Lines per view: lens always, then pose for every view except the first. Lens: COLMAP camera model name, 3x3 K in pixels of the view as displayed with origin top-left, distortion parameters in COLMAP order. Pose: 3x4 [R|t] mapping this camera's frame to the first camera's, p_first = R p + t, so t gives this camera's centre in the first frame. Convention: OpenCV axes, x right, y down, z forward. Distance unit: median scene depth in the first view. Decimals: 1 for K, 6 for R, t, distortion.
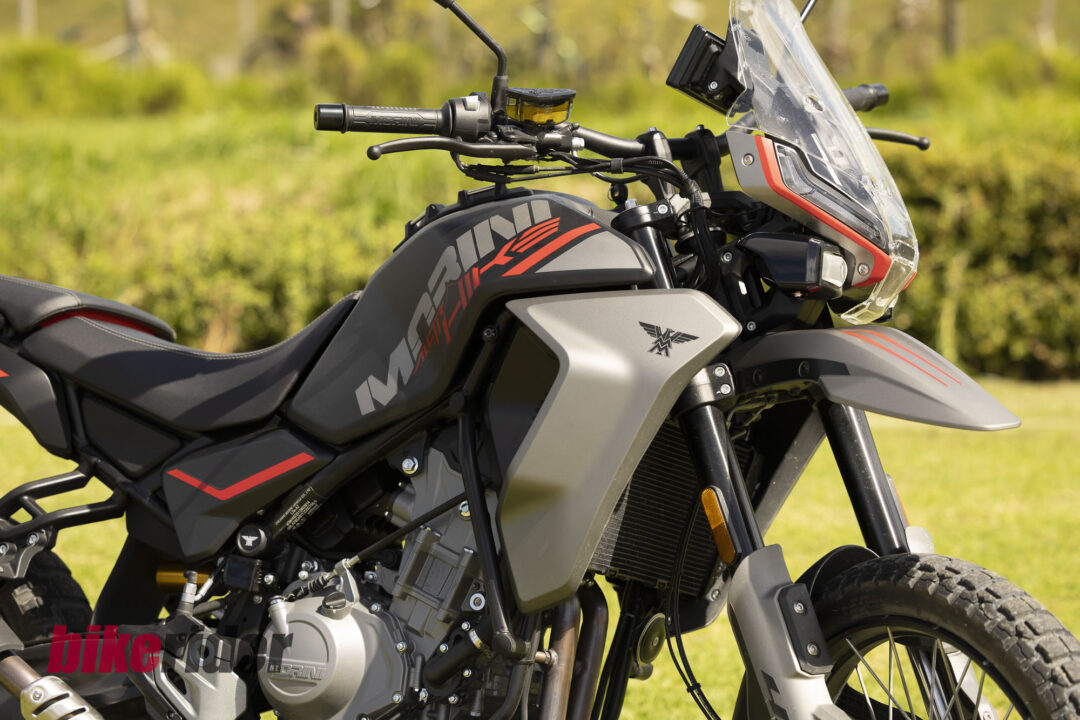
lens RADIAL K [[2898.2, 0, 540.0], [0, 2898.2, 360.0], [0, 0, 1]] dist [-0.076357, -0.006578]
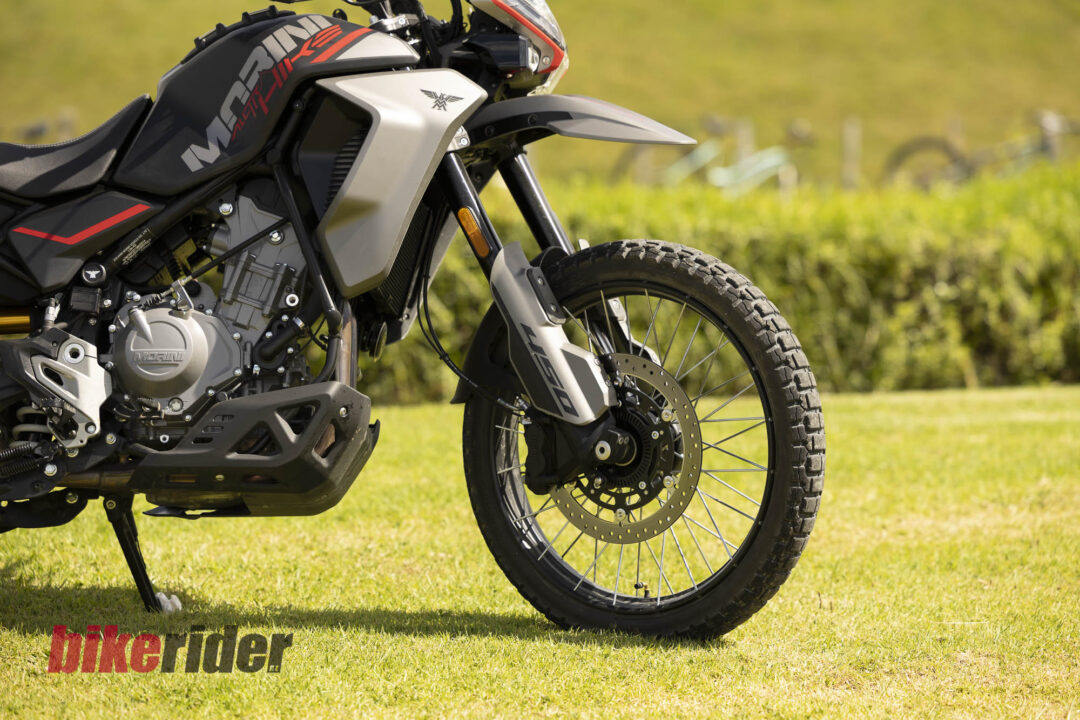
lens RADIAL K [[4283.3, 0, 540.0], [0, 4283.3, 360.0], [0, 0, 1]] dist [-0.024134, -1.924402]
pose [[0.908619, -0.015784, 0.417328, -0.764418], [0.051974, 0.995791, -0.075497, 0.271223], [-0.414379, 0.090289, 0.905615, -0.895137]]
